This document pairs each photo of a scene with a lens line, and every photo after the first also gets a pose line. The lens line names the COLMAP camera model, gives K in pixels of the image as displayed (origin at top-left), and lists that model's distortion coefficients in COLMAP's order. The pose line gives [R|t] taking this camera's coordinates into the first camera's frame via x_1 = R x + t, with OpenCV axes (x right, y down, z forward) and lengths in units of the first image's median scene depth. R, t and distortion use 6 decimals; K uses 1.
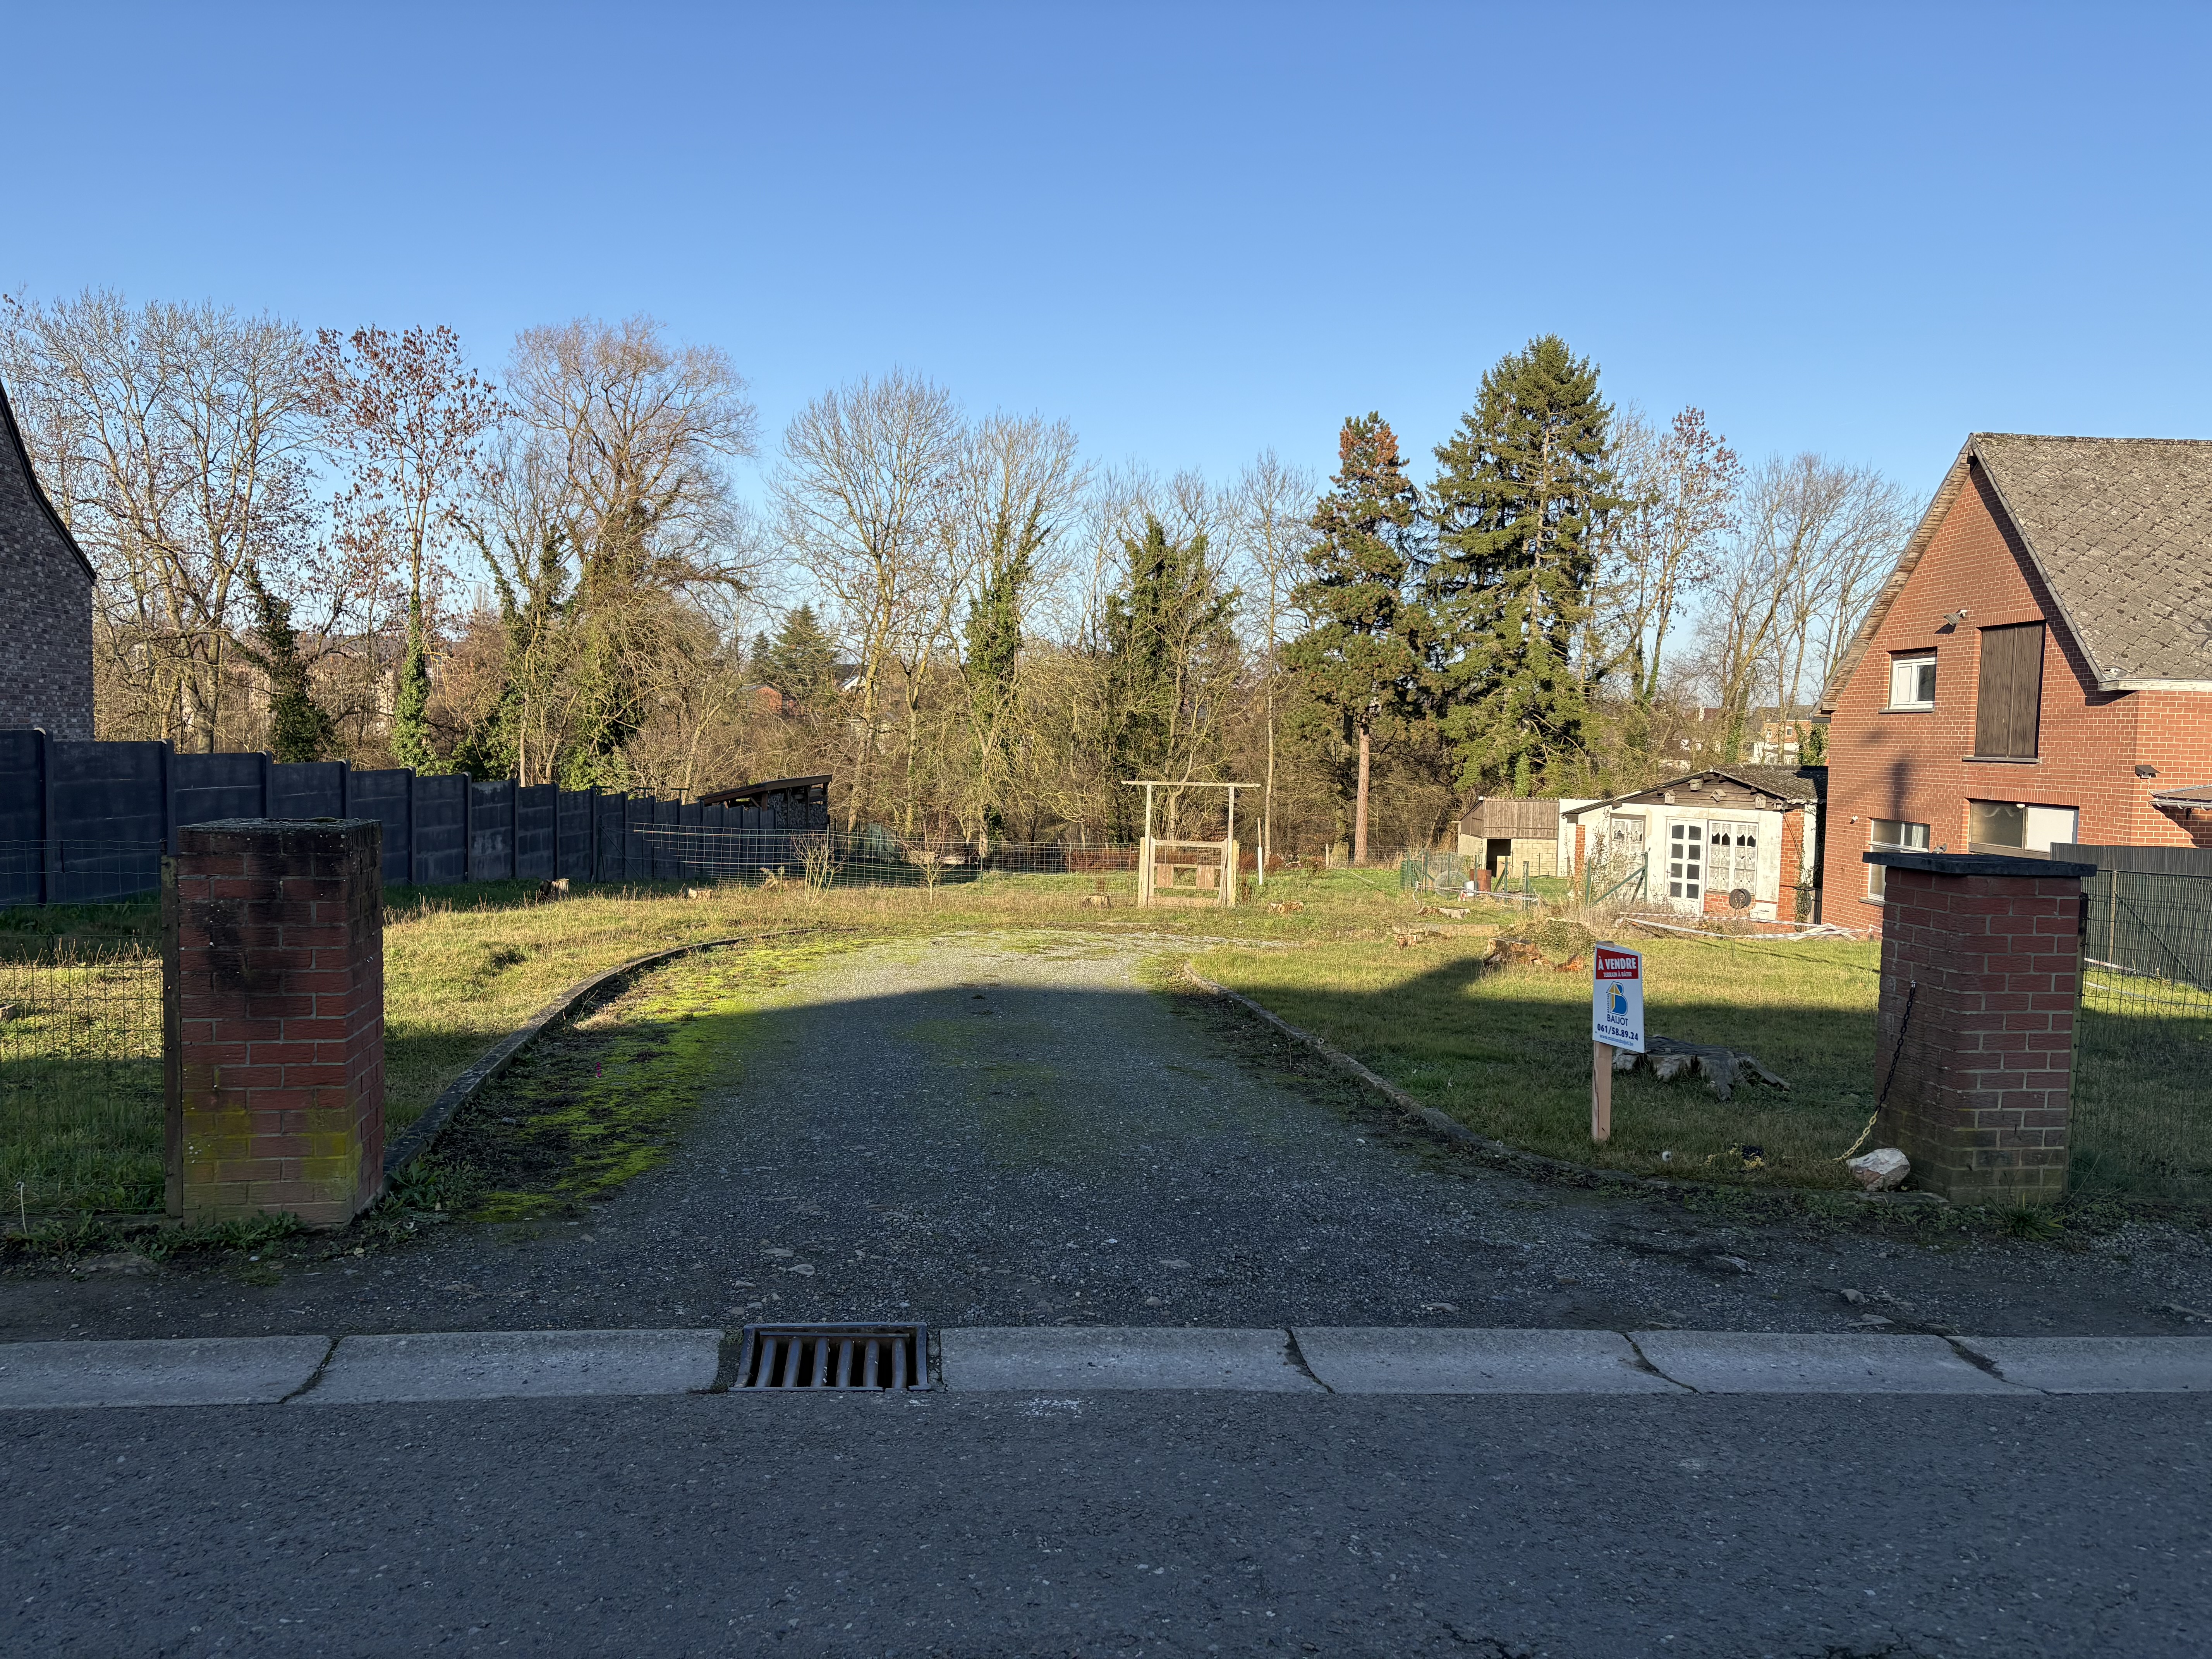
lens RADIAL K [[1662.1, 0, 1103.8], [0, 1662.1, 830.1], [0, 0, 1]] dist [0.058153, -0.058182]
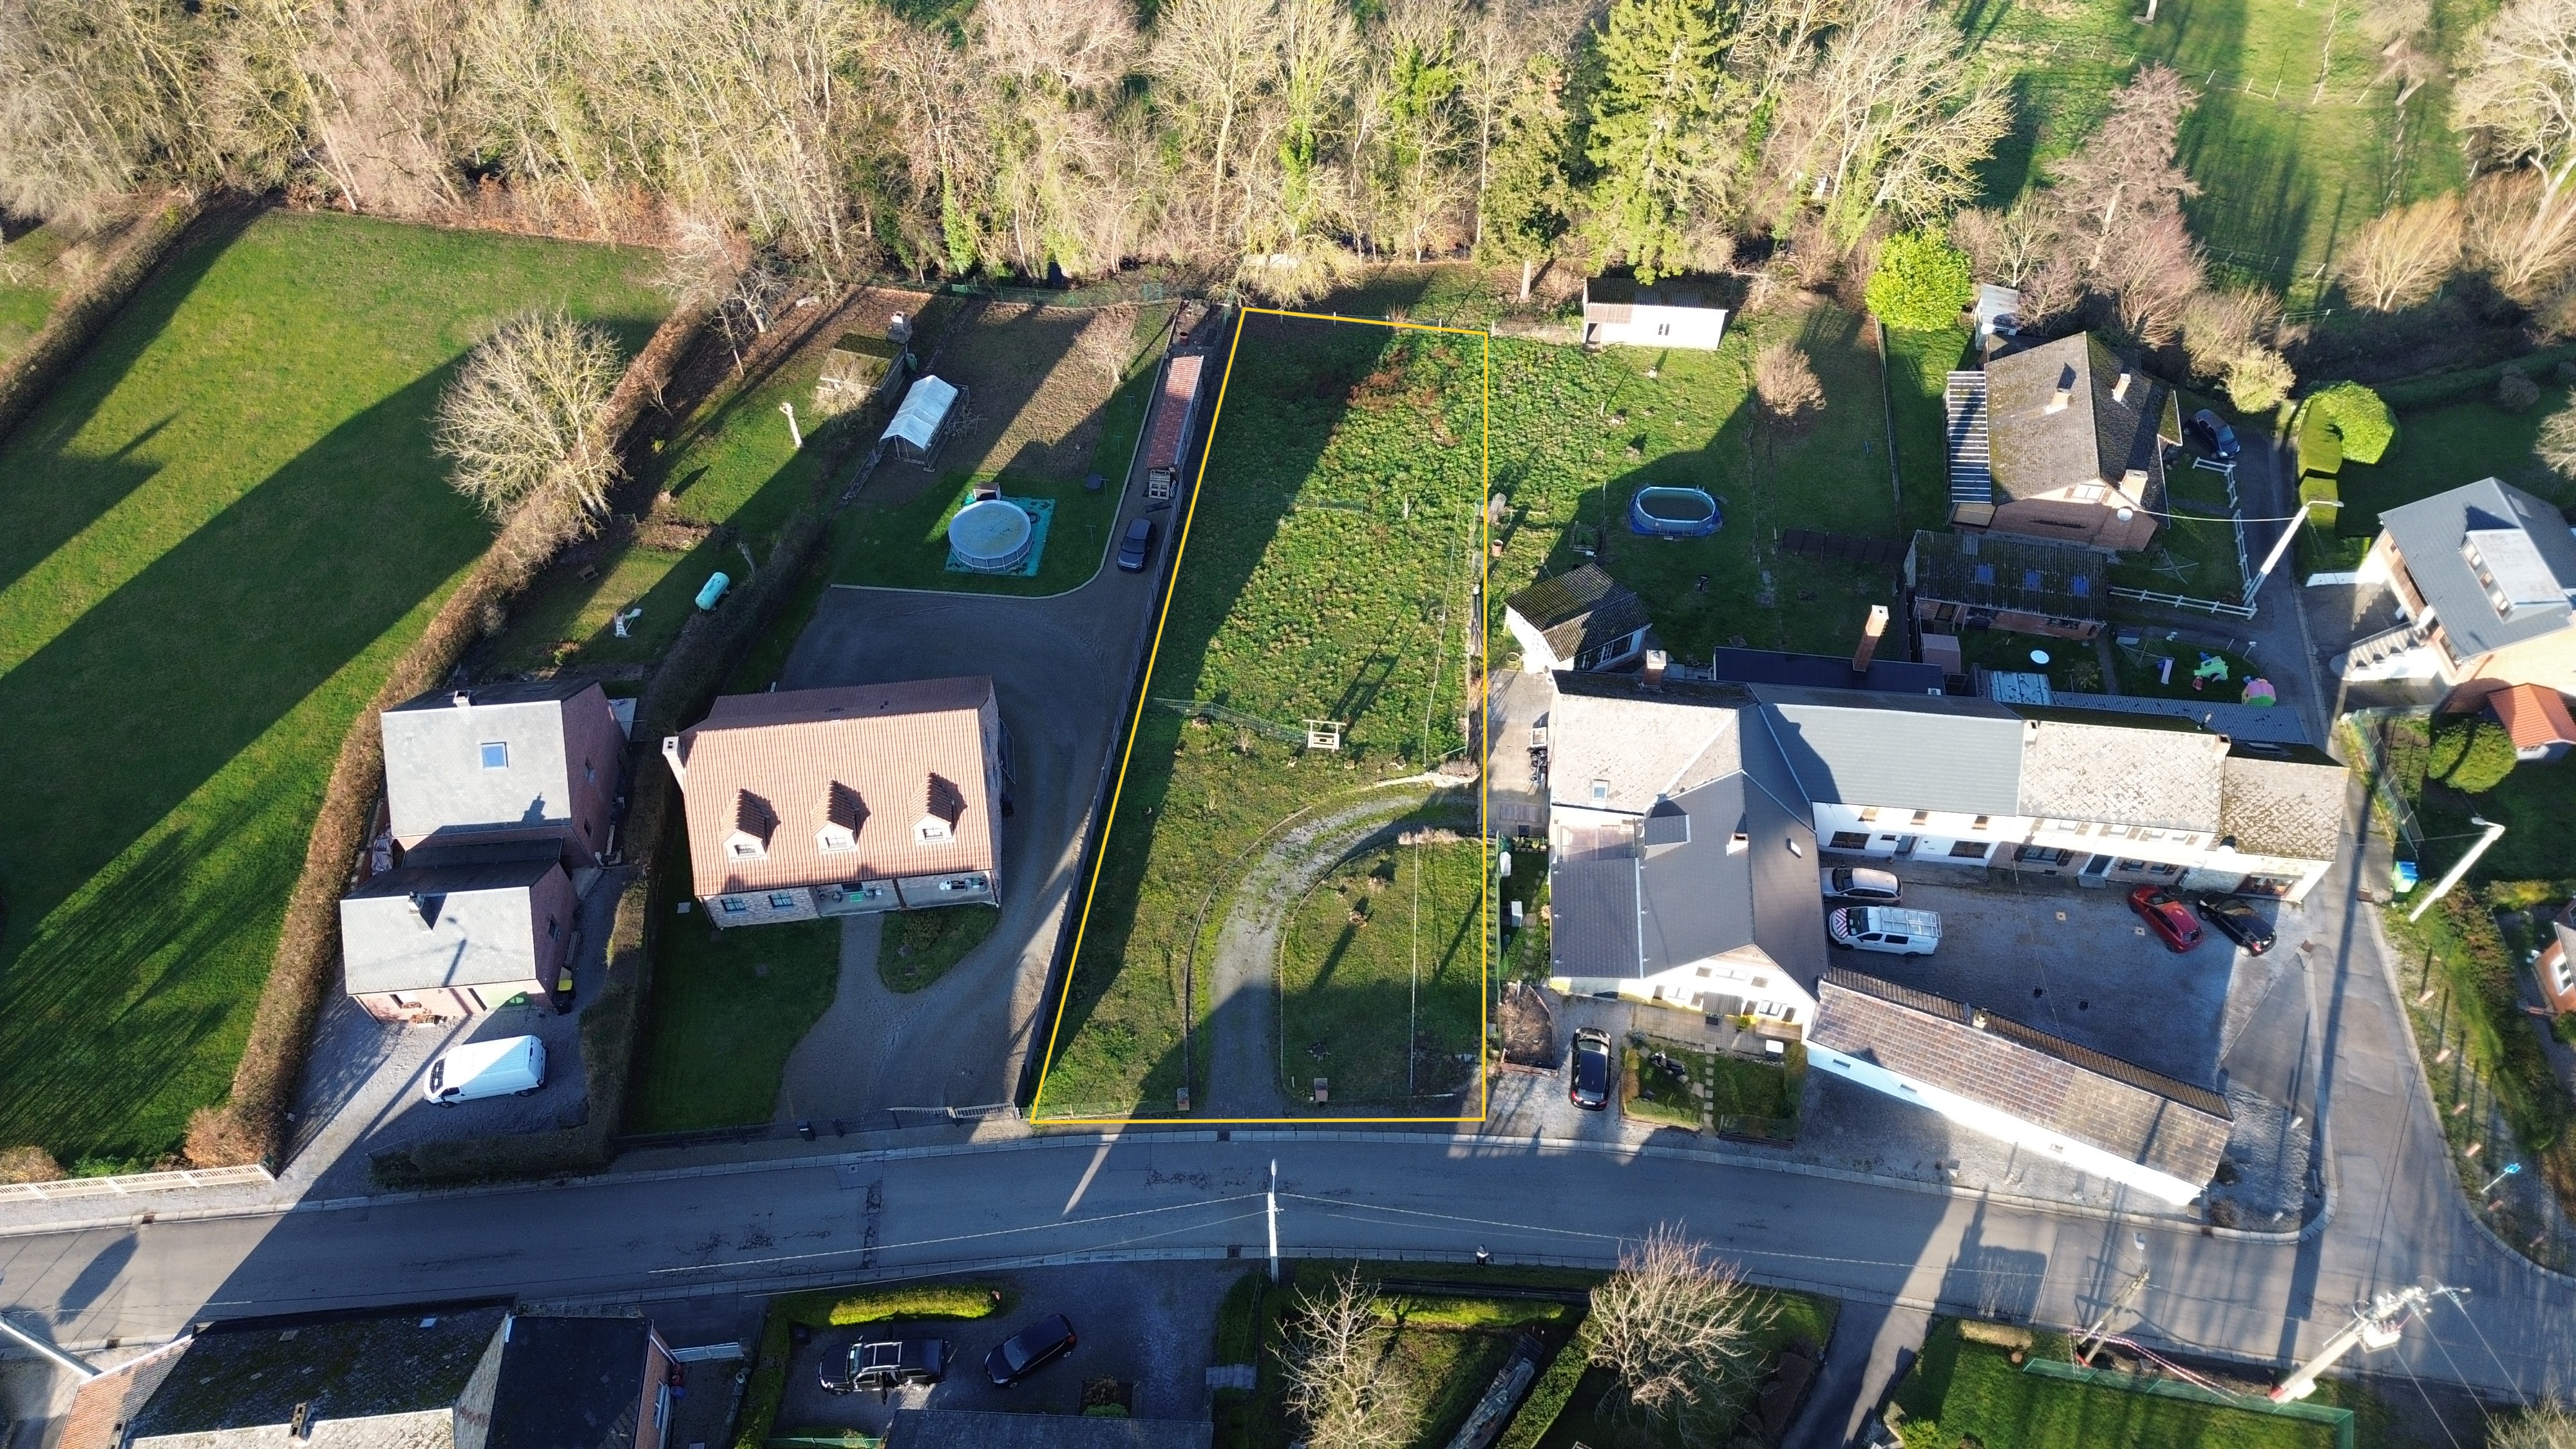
lens RADIAL K [[1814.3, 0, 1282.6], [0, 1814.3, 720.1], [0, 0, 1]] dist [0.061465, -0.060073]
pose [[0.992854, 0.075971, -0.092034, 0.130350], [0.019071, 0.660278, 0.750779, -1.161364], [0.117806, -0.747169, 0.654110, -0.560882]]
